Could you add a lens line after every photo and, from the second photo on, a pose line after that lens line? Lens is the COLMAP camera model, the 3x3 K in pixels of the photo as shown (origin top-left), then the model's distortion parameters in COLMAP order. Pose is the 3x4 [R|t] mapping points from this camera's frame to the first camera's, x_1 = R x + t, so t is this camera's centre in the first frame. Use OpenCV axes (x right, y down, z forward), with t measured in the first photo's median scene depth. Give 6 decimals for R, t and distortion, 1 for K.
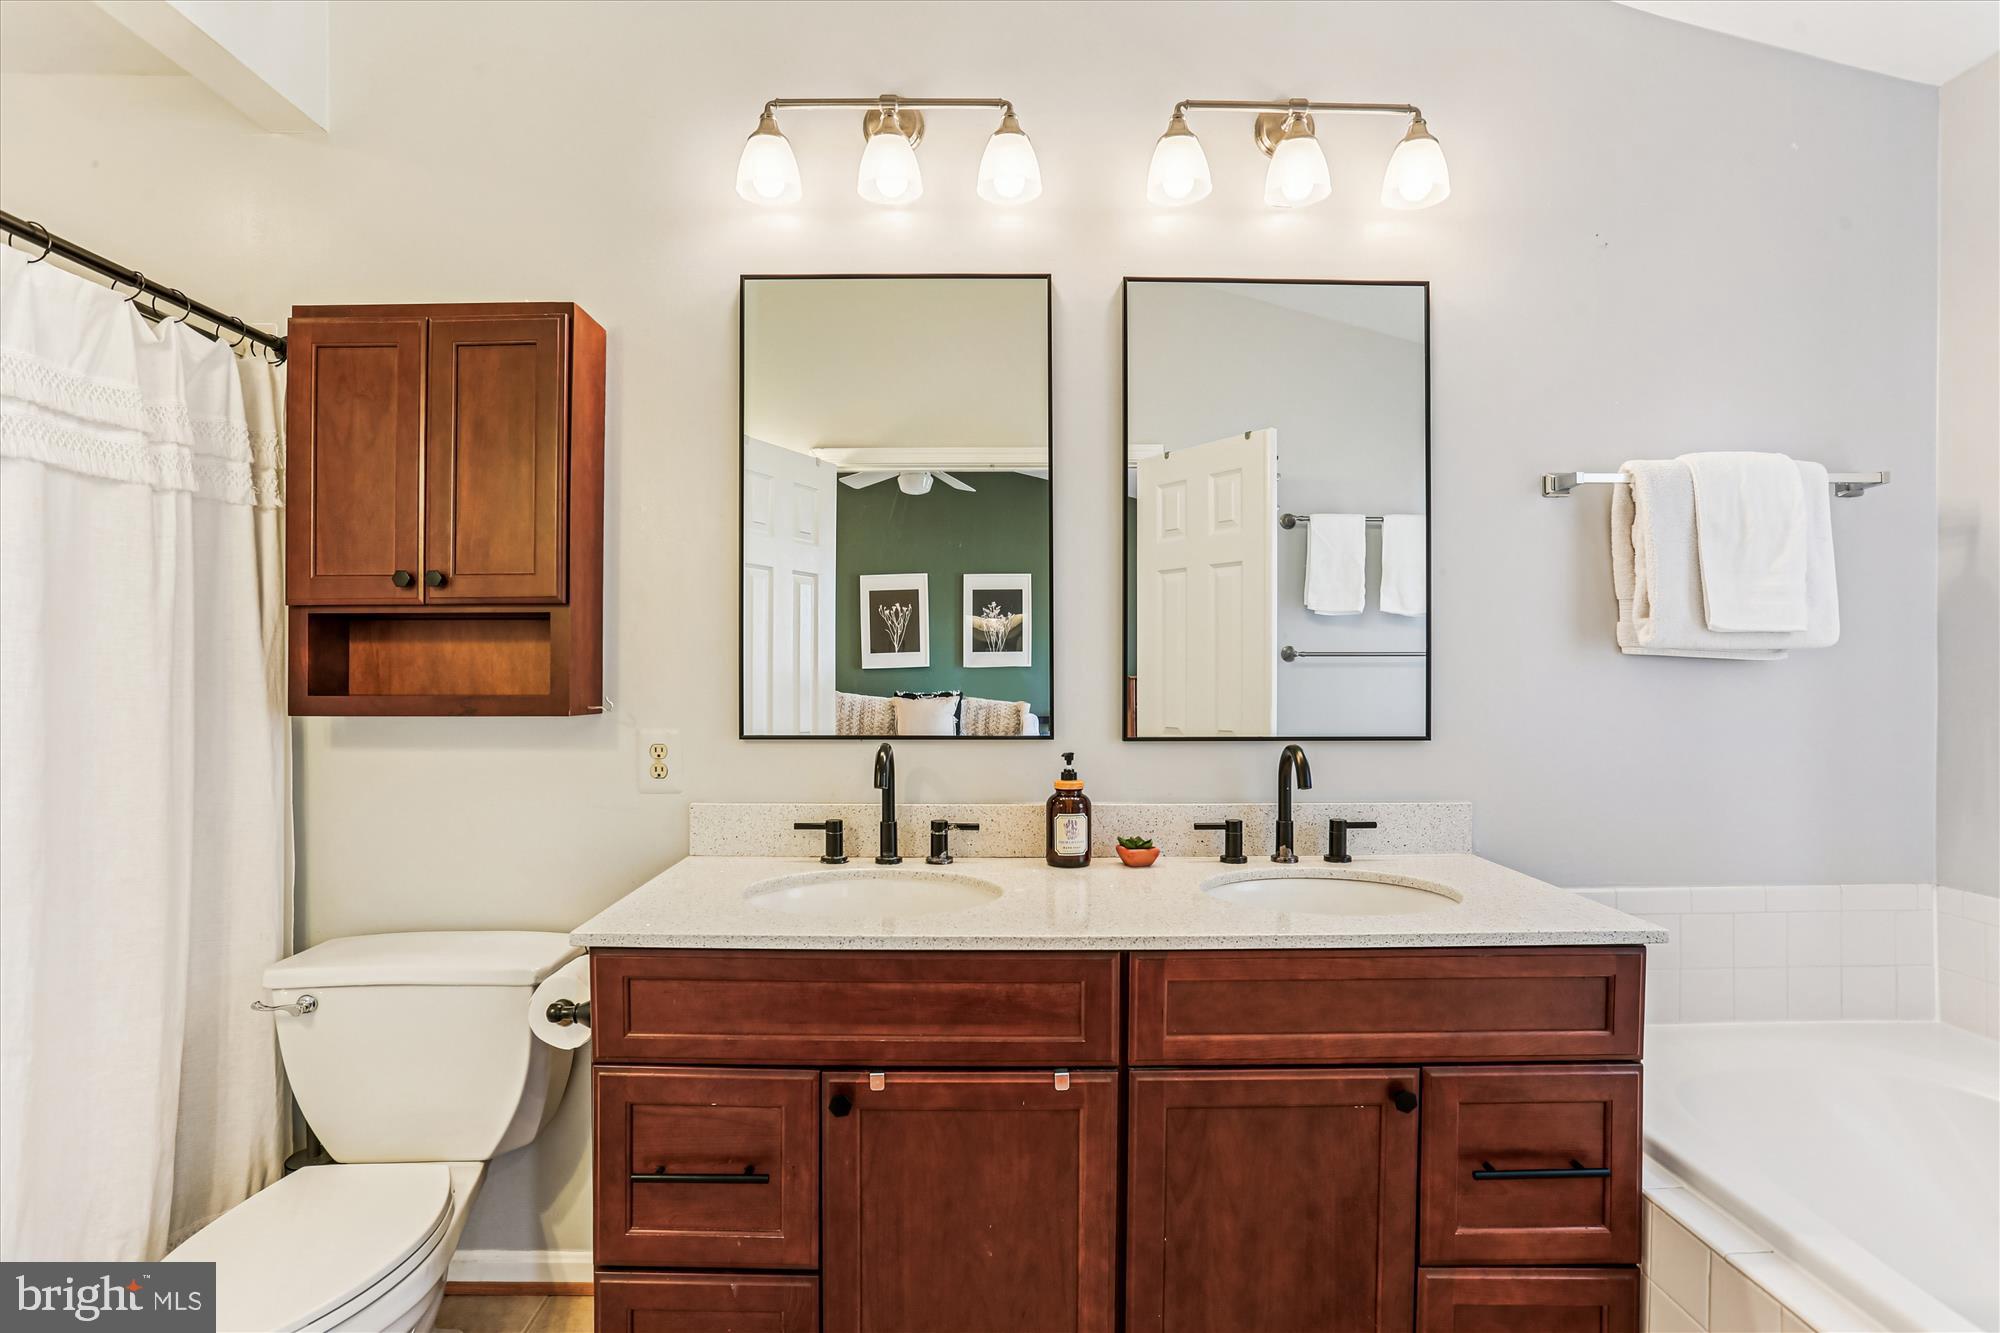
lens RADIAL K [[972.7, 0, 1001.1], [0, 972.7, 670.9], [0, 0, 1]] dist [-0.054788, 0.024109]
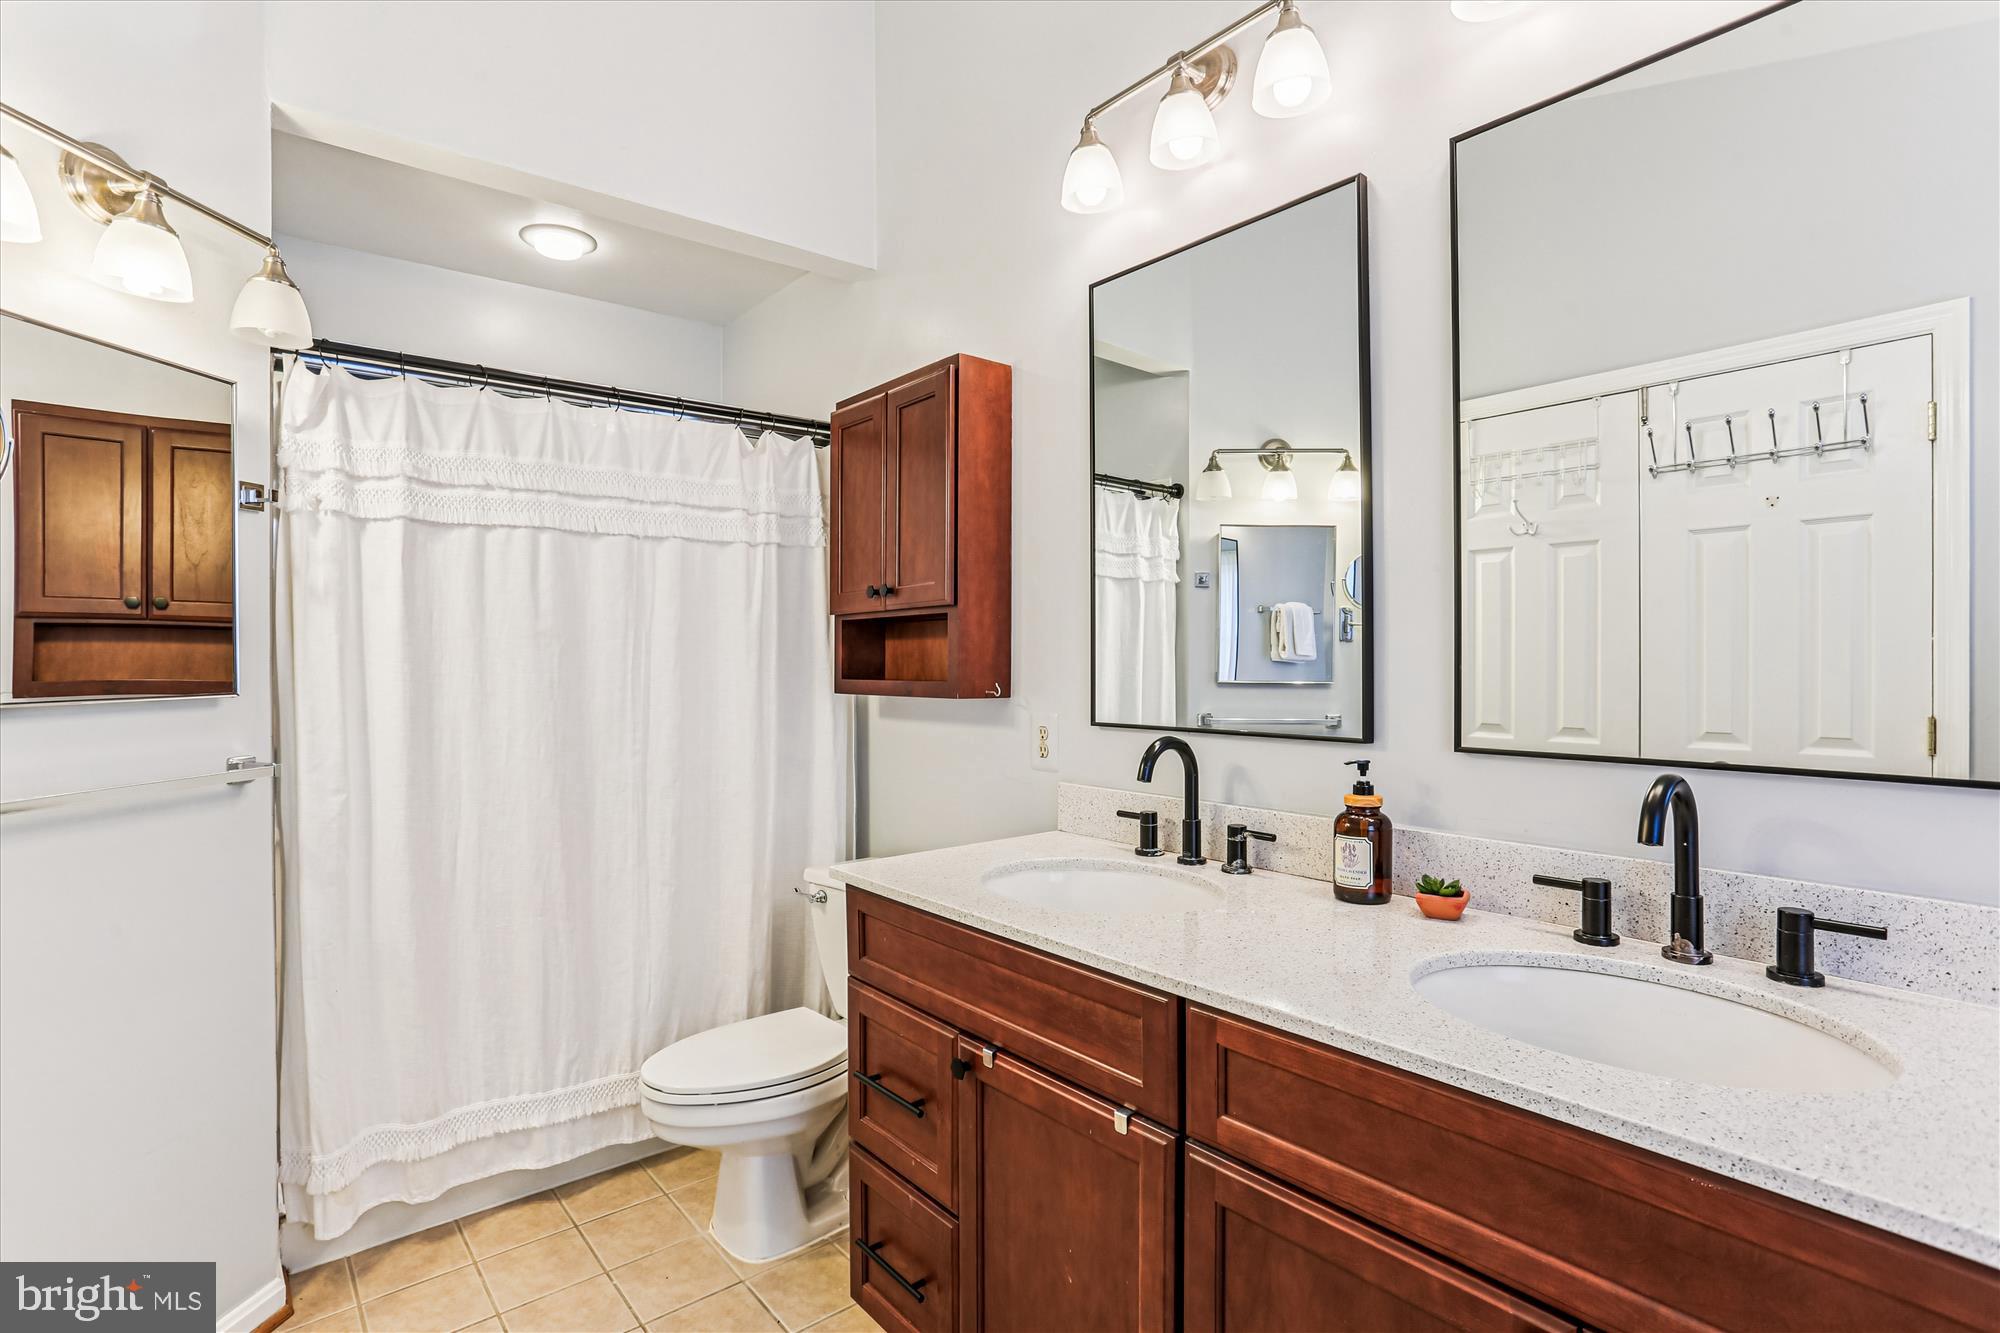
lens RADIAL K [[972.7, 0, 996.5], [0, 972.7, 658.5], [0, 0, 1]] dist [-0.054788, 0.024109]
pose [[0.625934, -0.004880, -0.779861, 0.524121], [0.001821, 0.999987, -0.004796, 0.003144], [0.779874, 0.001582, 0.625934, 0.276697]]
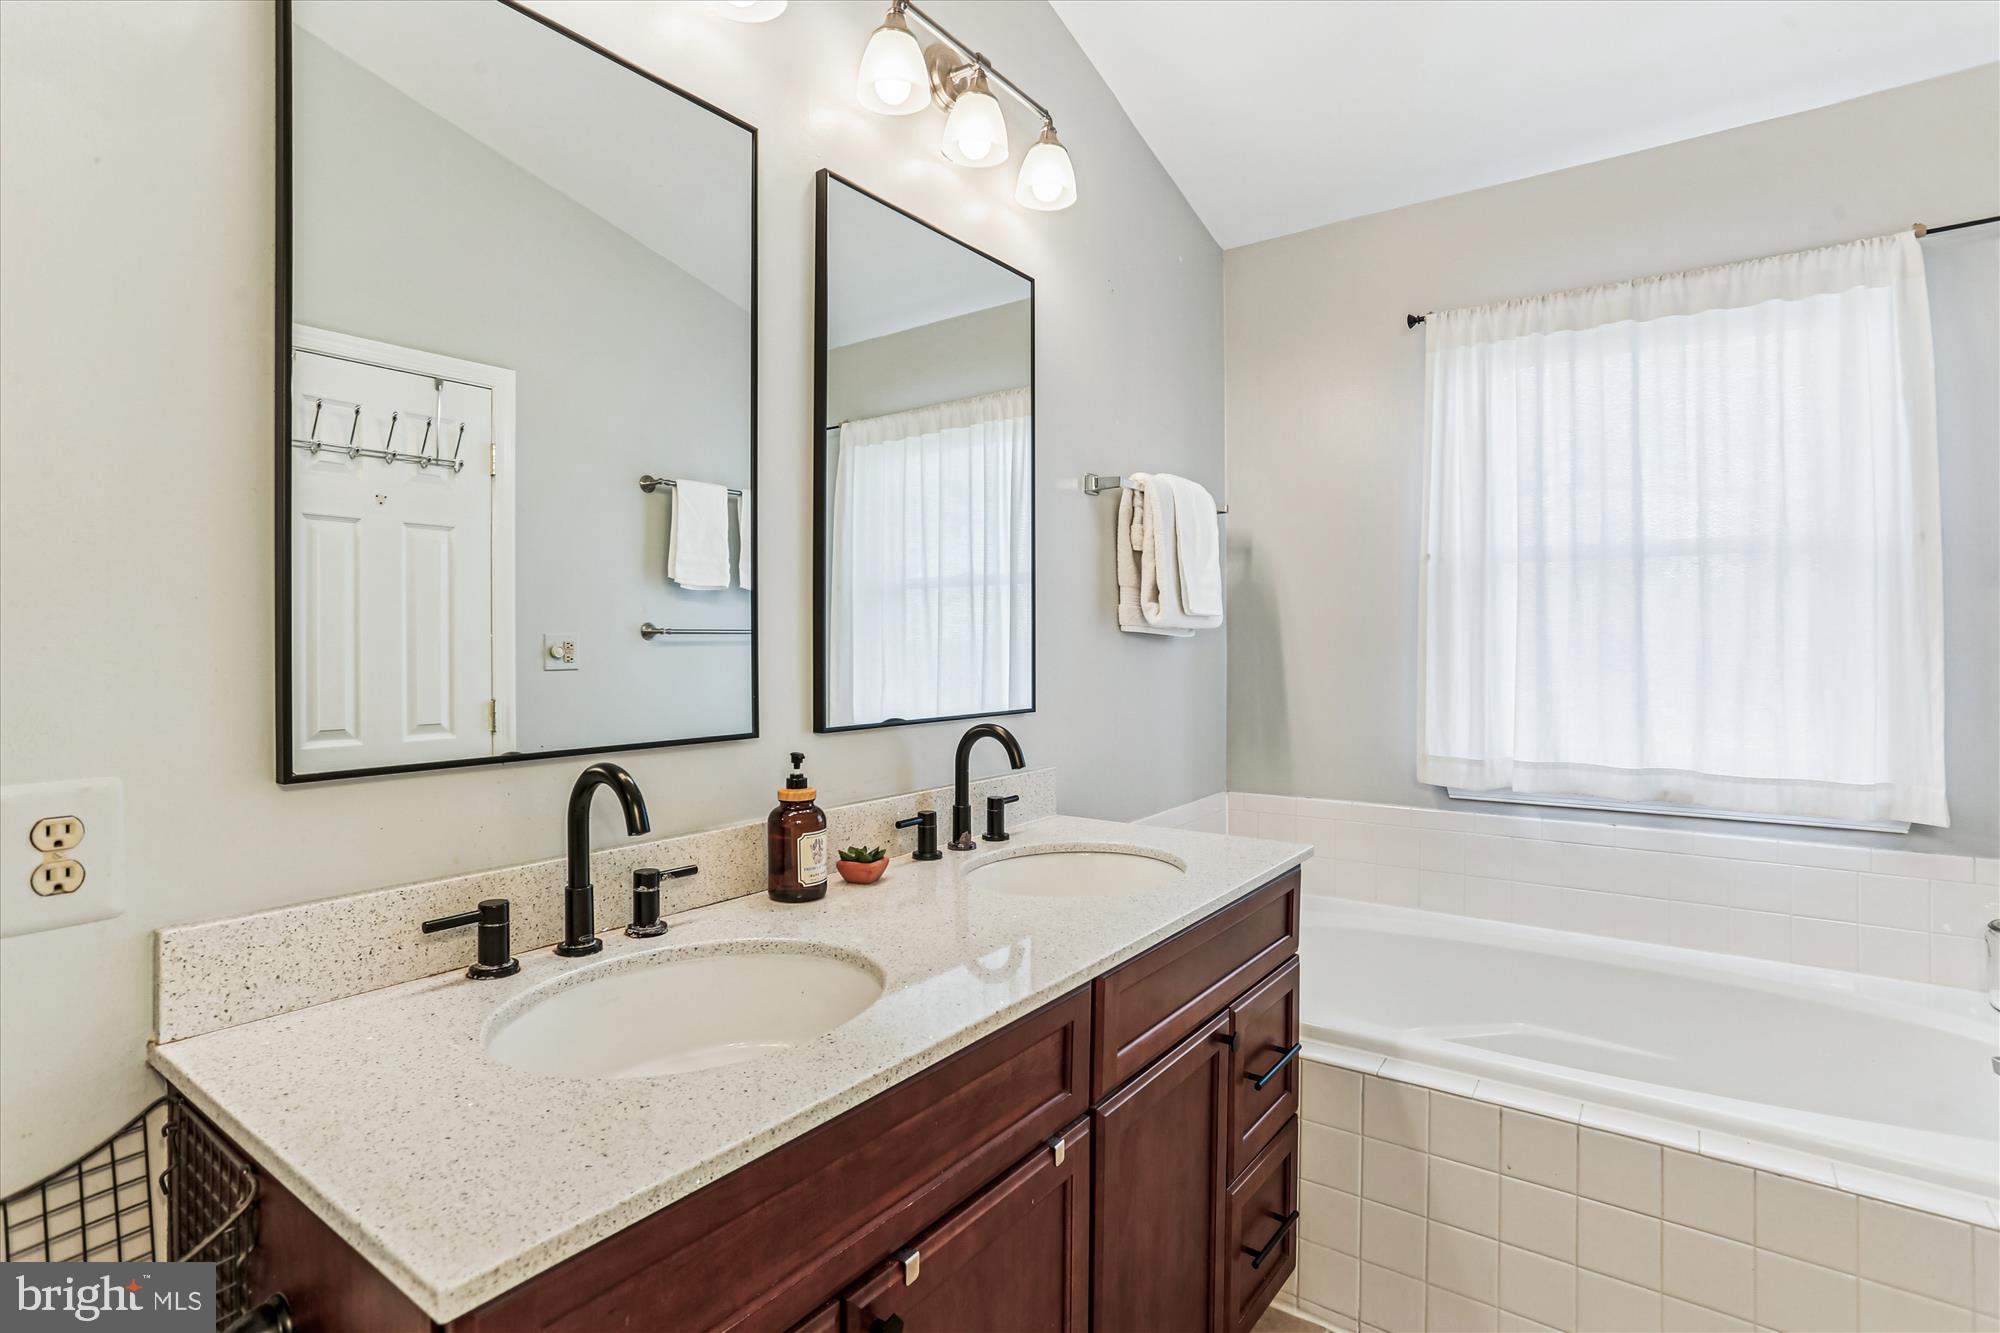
lens RADIAL K [[972.7, 0, 979.9], [0, 972.7, 643.0], [0, 0, 1]] dist [-0.054788, 0.024109]
pose [[0.610791, -0.000979, 0.791792, -0.472177], [0.008176, 0.999954, -0.005071, 0.001888], [-0.791750, 0.009572, 0.610770, 0.430361]]
